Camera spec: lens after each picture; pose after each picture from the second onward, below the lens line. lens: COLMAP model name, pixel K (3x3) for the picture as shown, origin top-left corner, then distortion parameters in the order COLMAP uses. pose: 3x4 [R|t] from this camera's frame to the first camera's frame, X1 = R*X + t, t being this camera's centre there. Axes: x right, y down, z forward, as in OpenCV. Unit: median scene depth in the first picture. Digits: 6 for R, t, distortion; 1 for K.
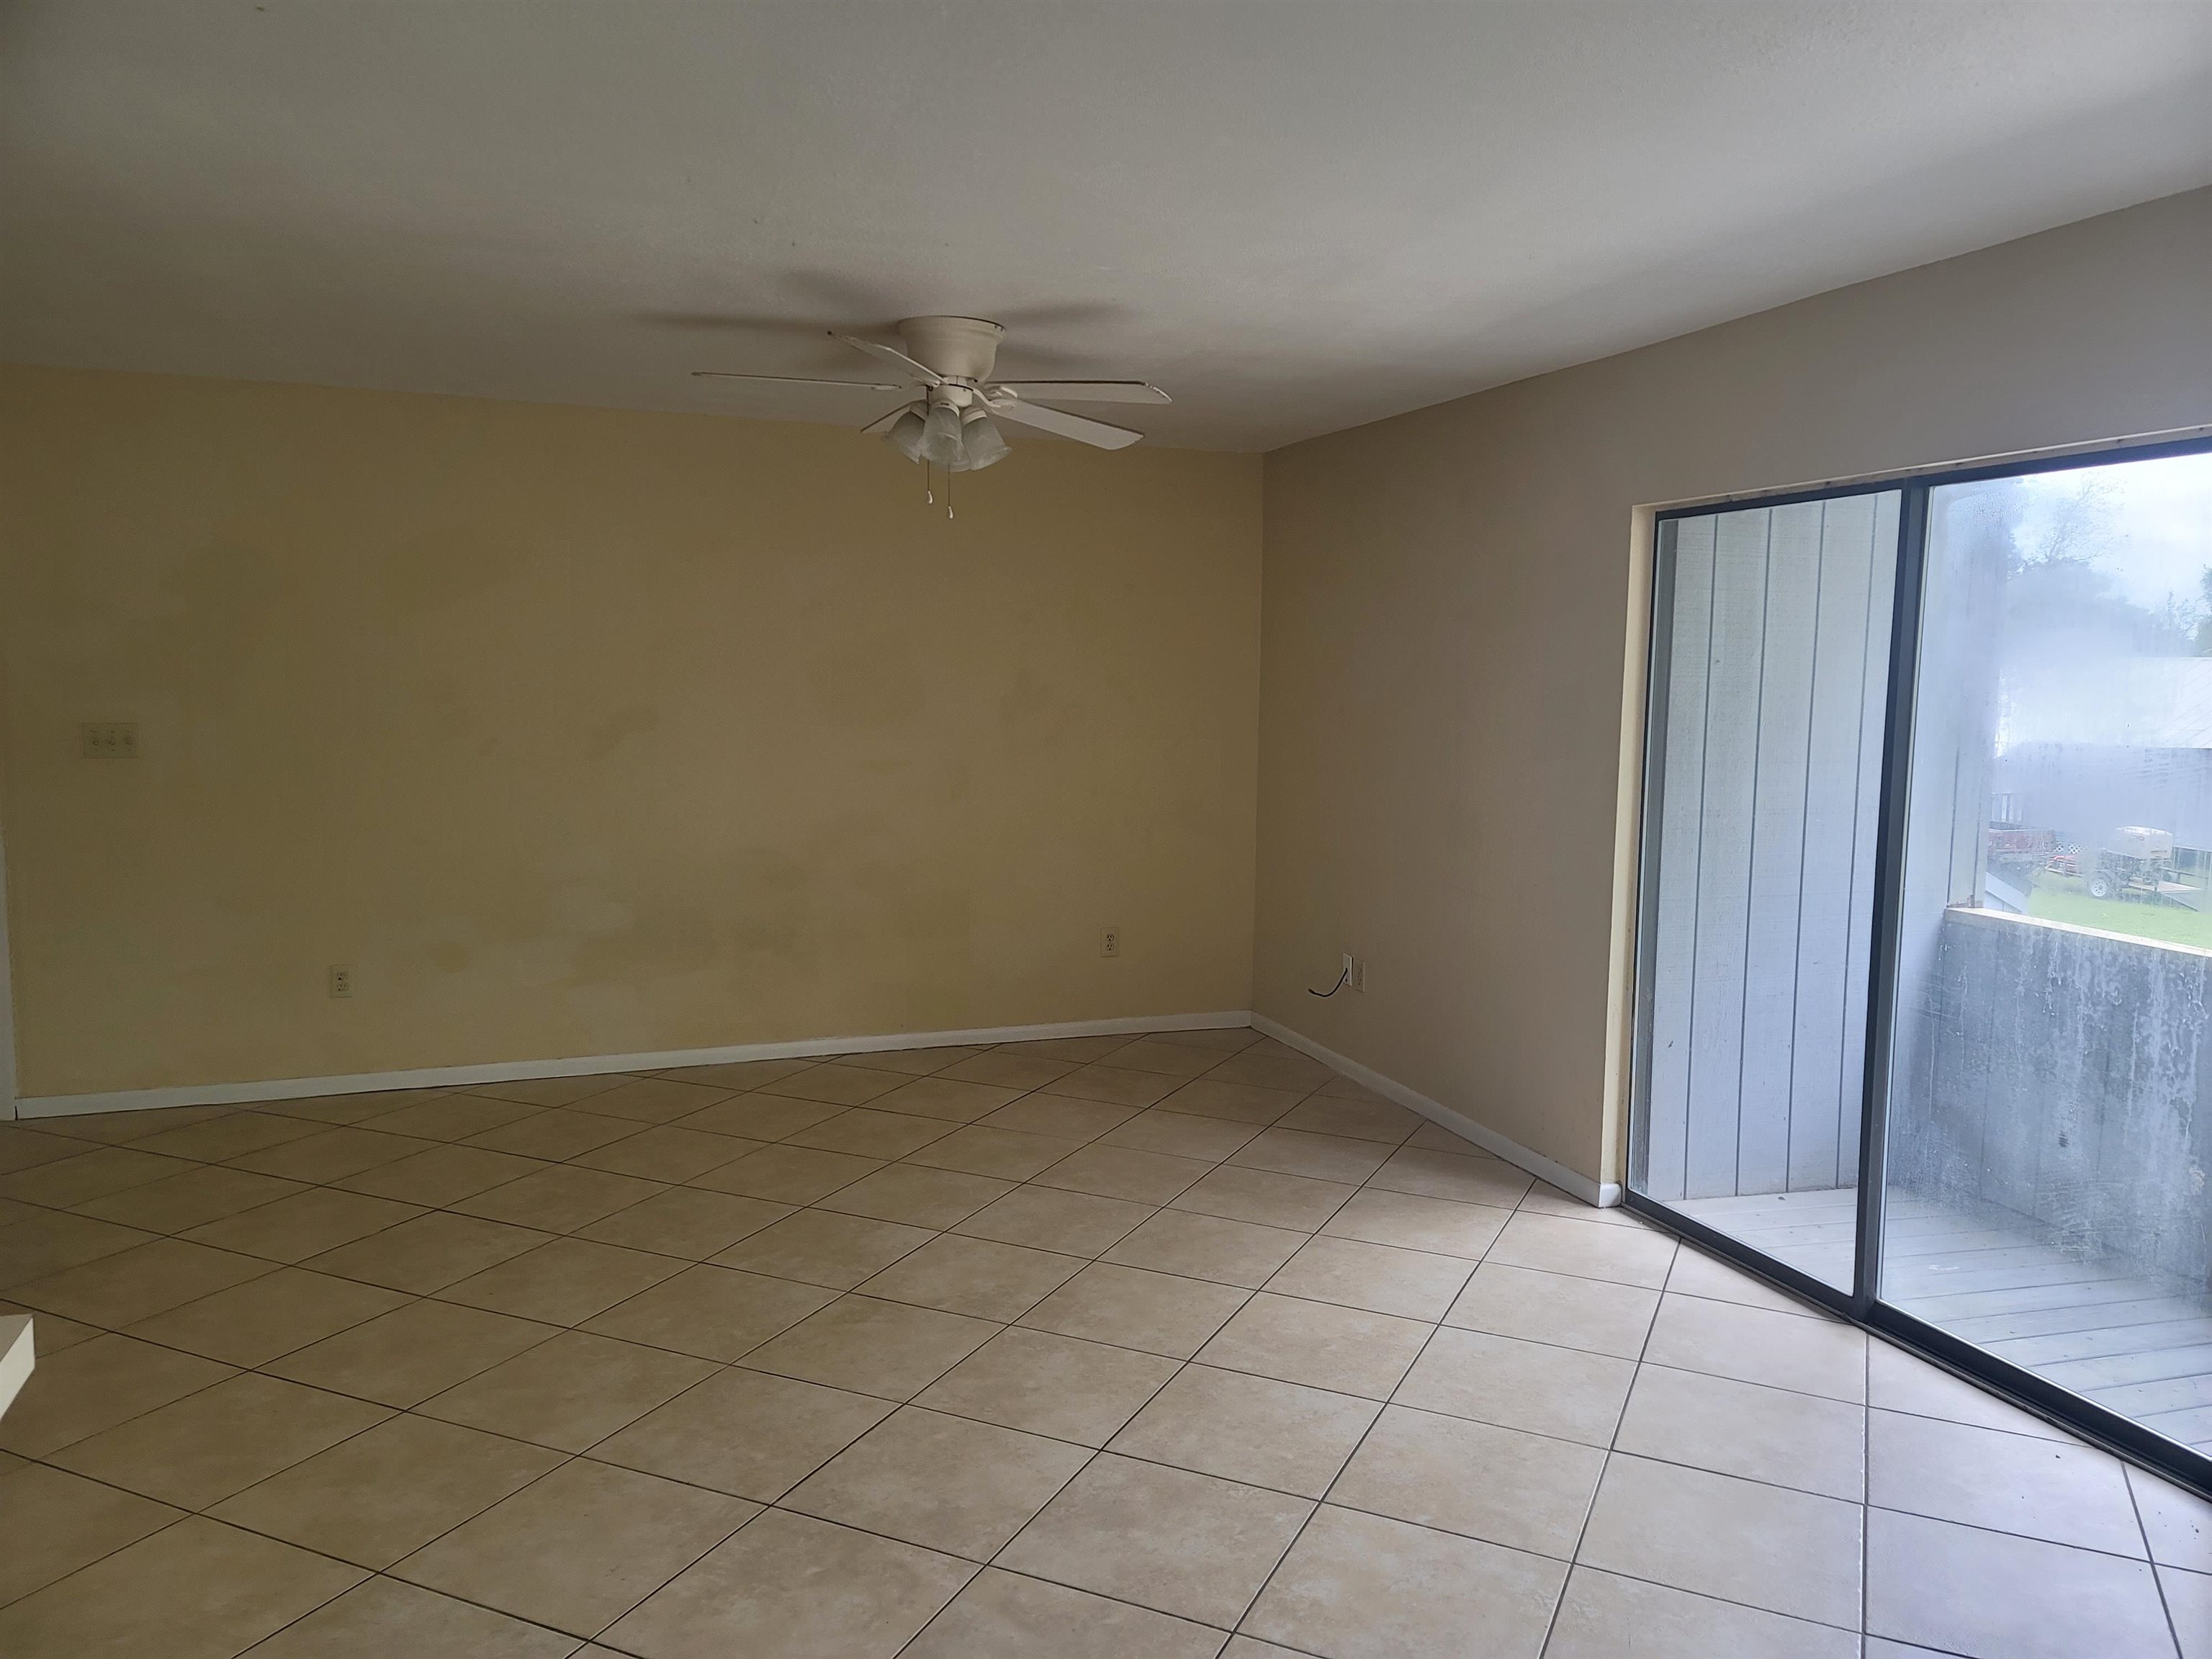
lens RADIAL K [[1640.2, 0, 1106.0], [0, 1640.2, 829.5], [0, 0, 1]] dist [0.003252, 0.000331]
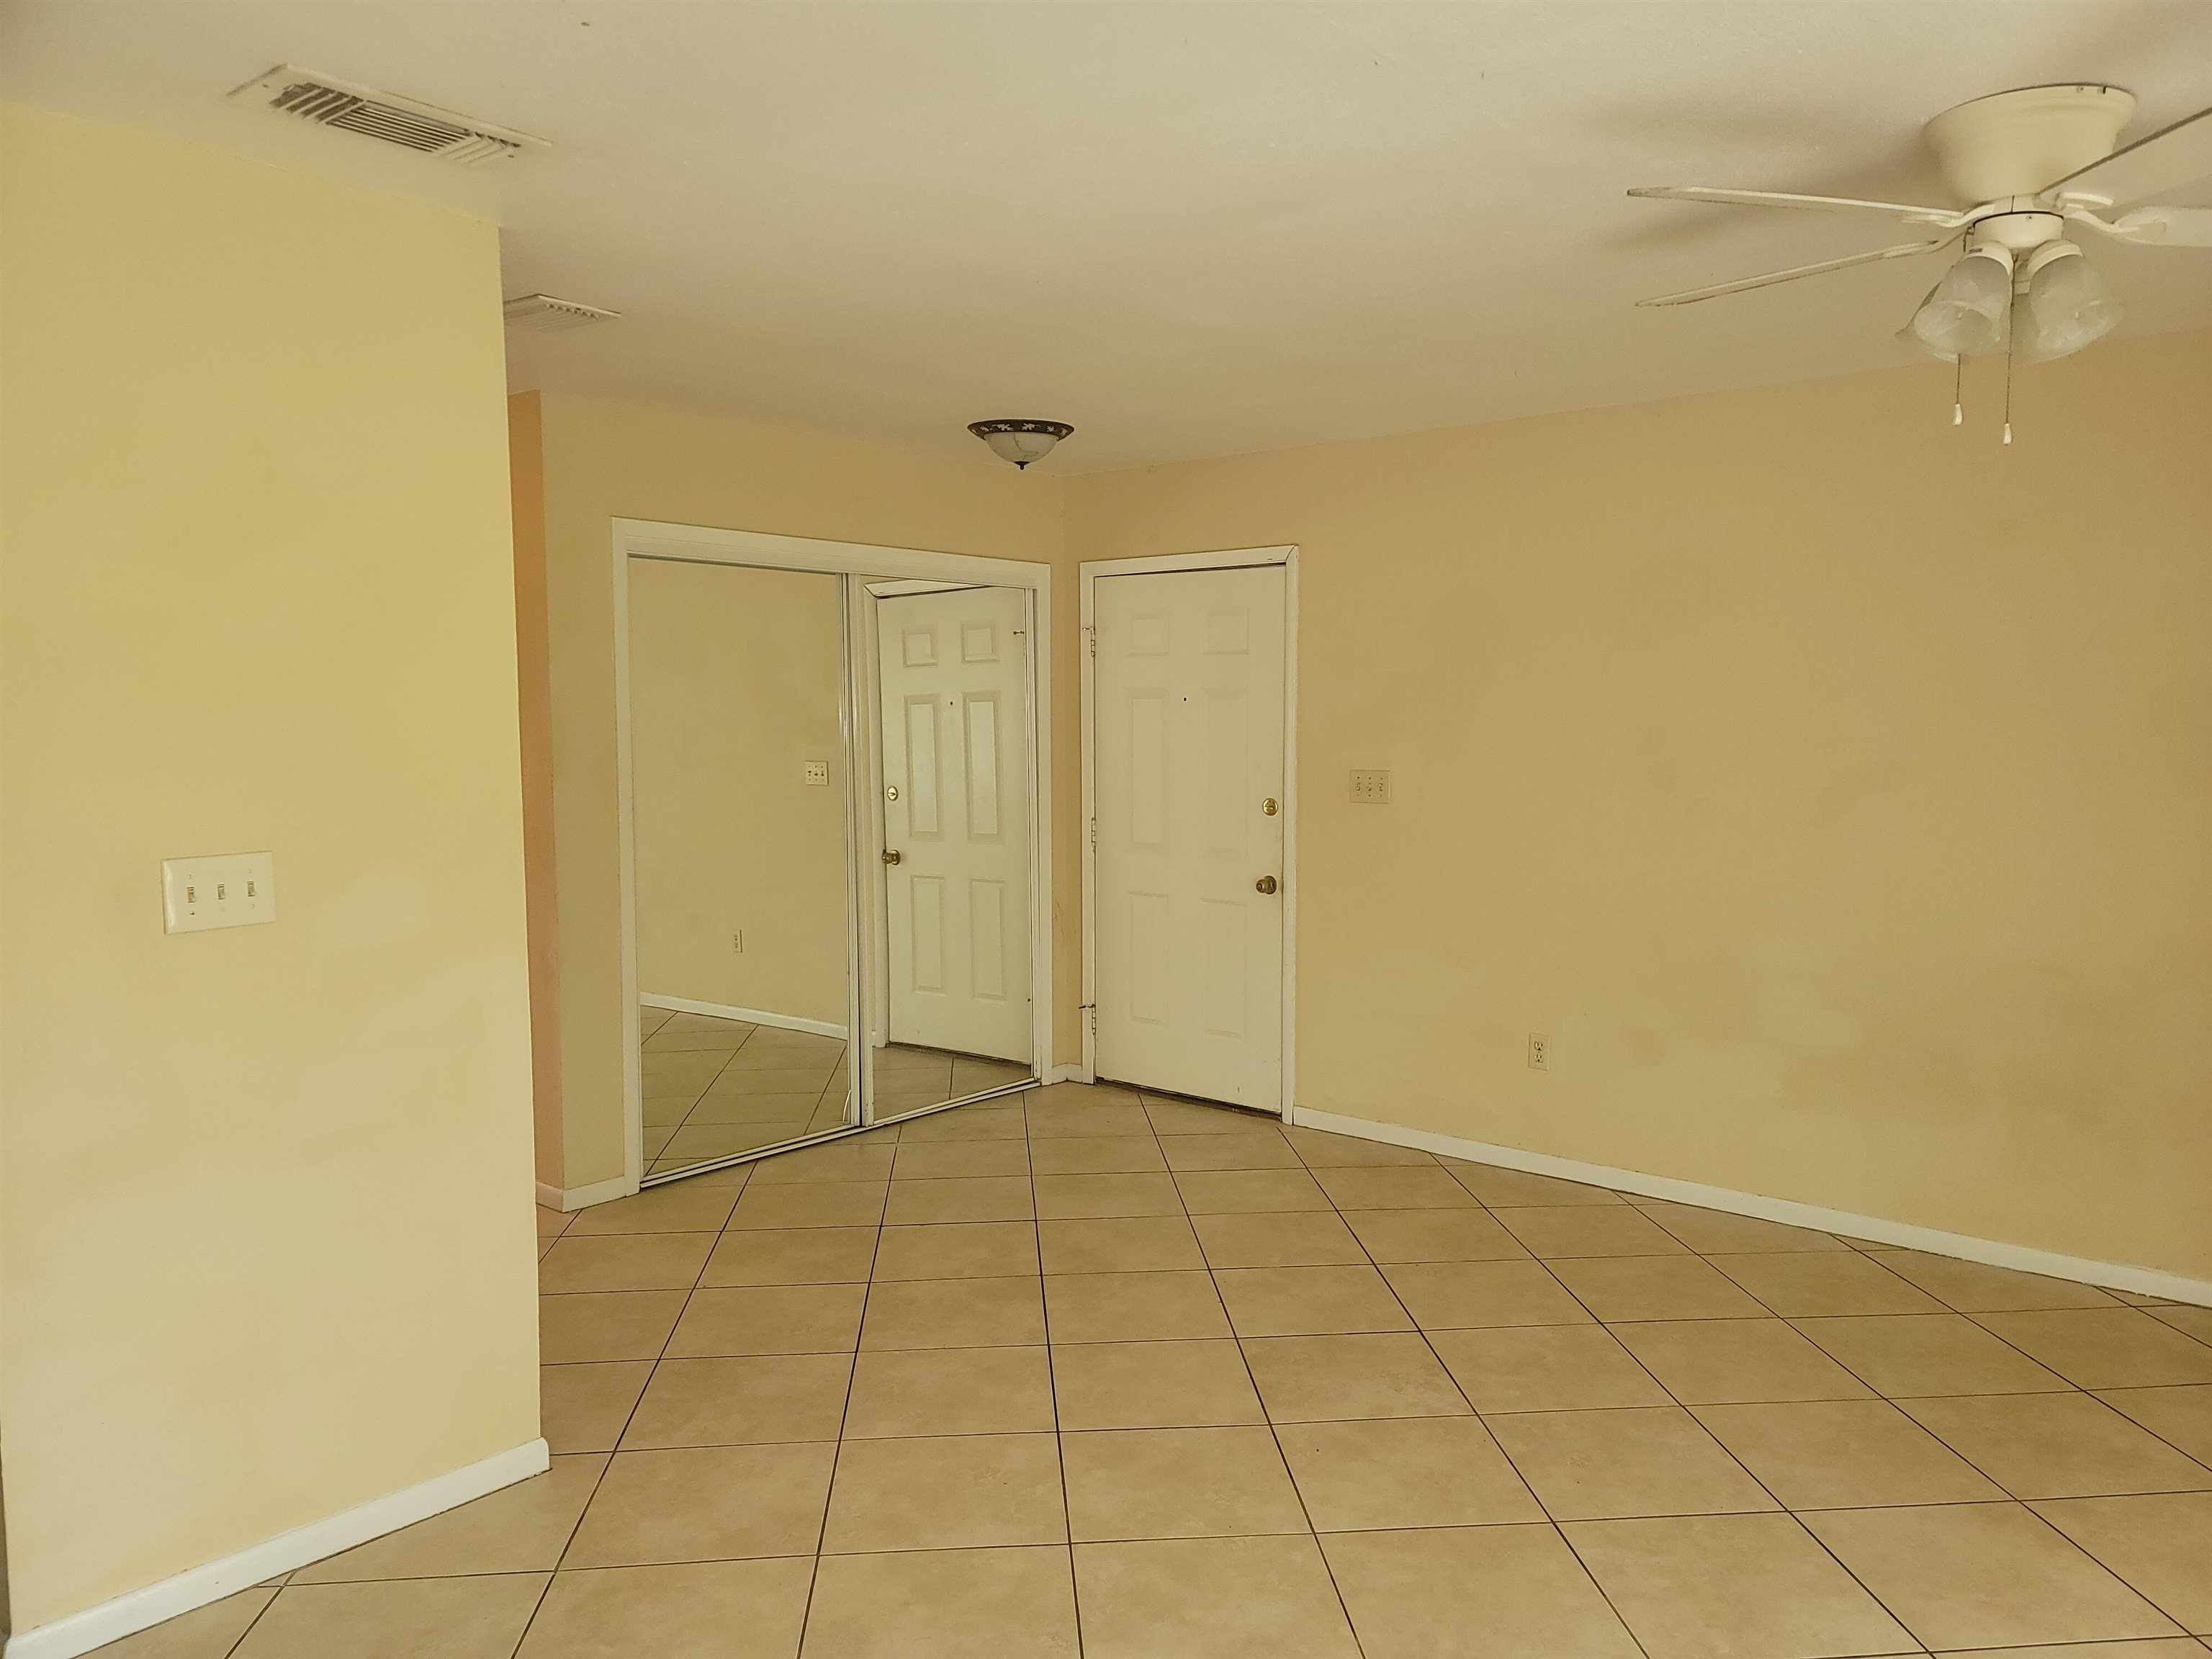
lens RADIAL K [[1577.3, 0, 1106.0], [0, 1577.3, 829.5], [0, 0, 1]] dist [0.028872, -0.003701]
pose [[0.487613, 0.052326, -0.871490, 0.252070], [-0.077016, 0.996889, 0.016763, -0.039217], [0.869656, 0.058945, 0.490126, 0.456503]]
